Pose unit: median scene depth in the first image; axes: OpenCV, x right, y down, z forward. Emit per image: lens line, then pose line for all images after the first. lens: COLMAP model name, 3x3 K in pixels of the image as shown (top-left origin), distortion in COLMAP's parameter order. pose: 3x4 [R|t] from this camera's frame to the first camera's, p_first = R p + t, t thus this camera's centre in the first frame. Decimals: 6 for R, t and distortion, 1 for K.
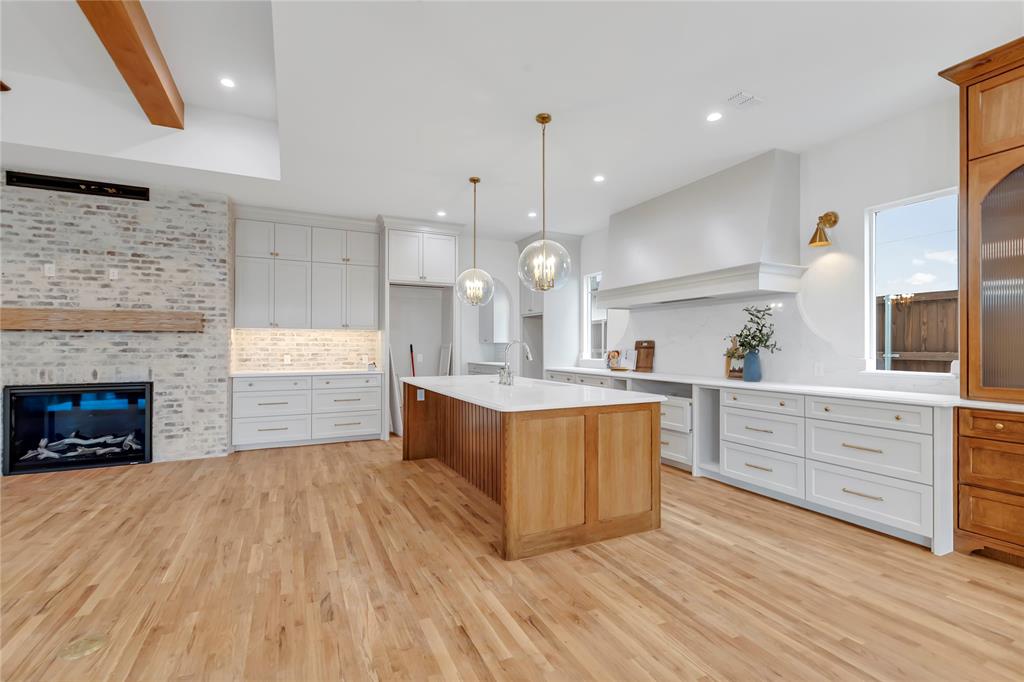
lens RADIAL K [[459.9, 0, 511.3], [0, 459.9, 345.0], [0, 0, 1]] dist [0.000289, -0.000756]
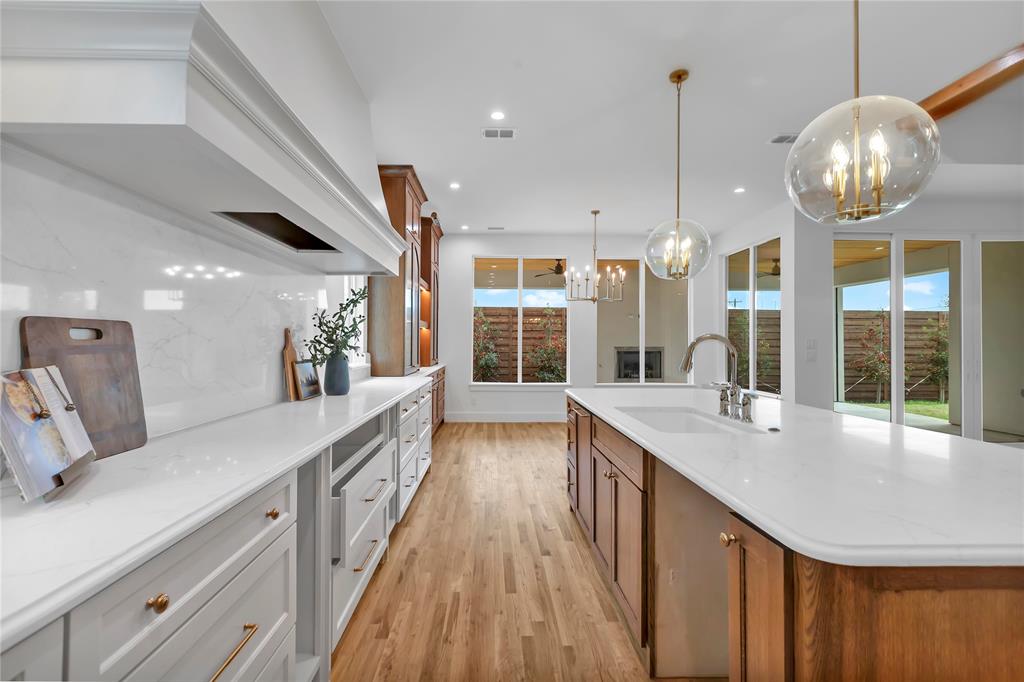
lens RADIAL K [[462.9, 0, 502.0], [0, 462.9, 339.7], [0, 0, 1]] dist [0.023107, 0.000134]
pose [[-0.911640, -0.000830, 0.410988, 0.004917], [-0.004301, 0.999962, -0.007520, 0.002225], [-0.410967, -0.008624, -0.911610, 1.398653]]
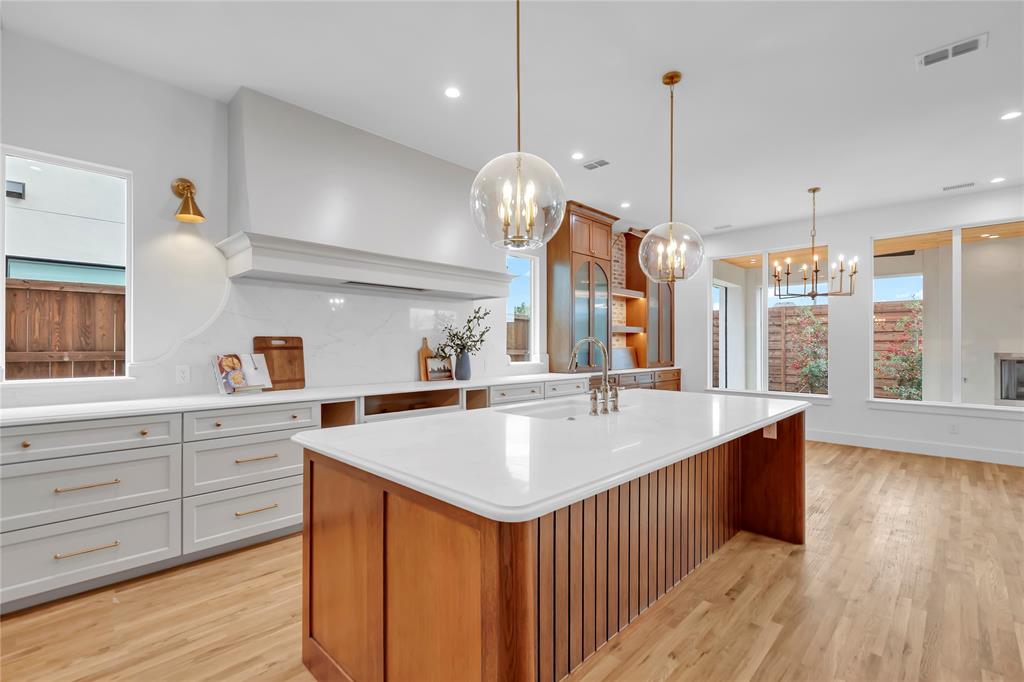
lens RADIAL K [[460.3, 0, 512.0], [0, 460.3, 341.0], [0, 0, 1]] dist [-0.000846, 0.000064]
pose [[-0.341336, 0.007530, 0.939911, -0.455636], [-0.005533, 0.999934, -0.010020, 0.001039], [-0.939925, -0.008621, -0.341271, 1.142064]]
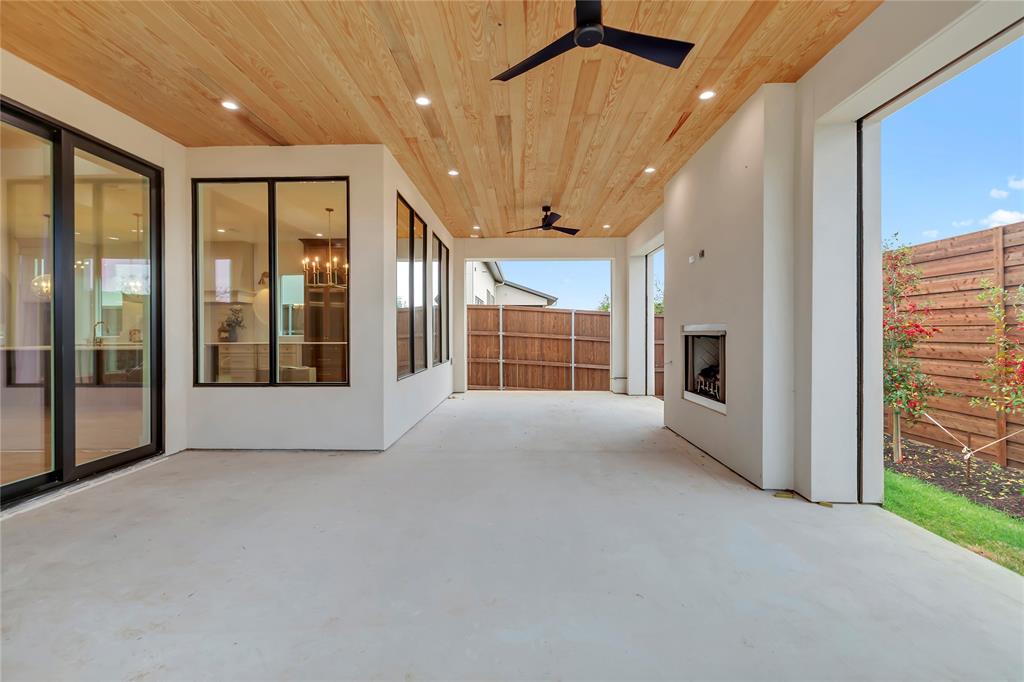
lens RADIAL K [[461.3, 0, 514.0], [0, 461.3, 334.9], [0, 0, 1]] dist [-0.000451, 0.000098]
pose [[0.453745, -0.006207, 0.891110, -0.740402], [0.002111, 0.999980, 0.005890, 0.030590], [-0.891129, -0.000792, 0.453749, -1.064501]]
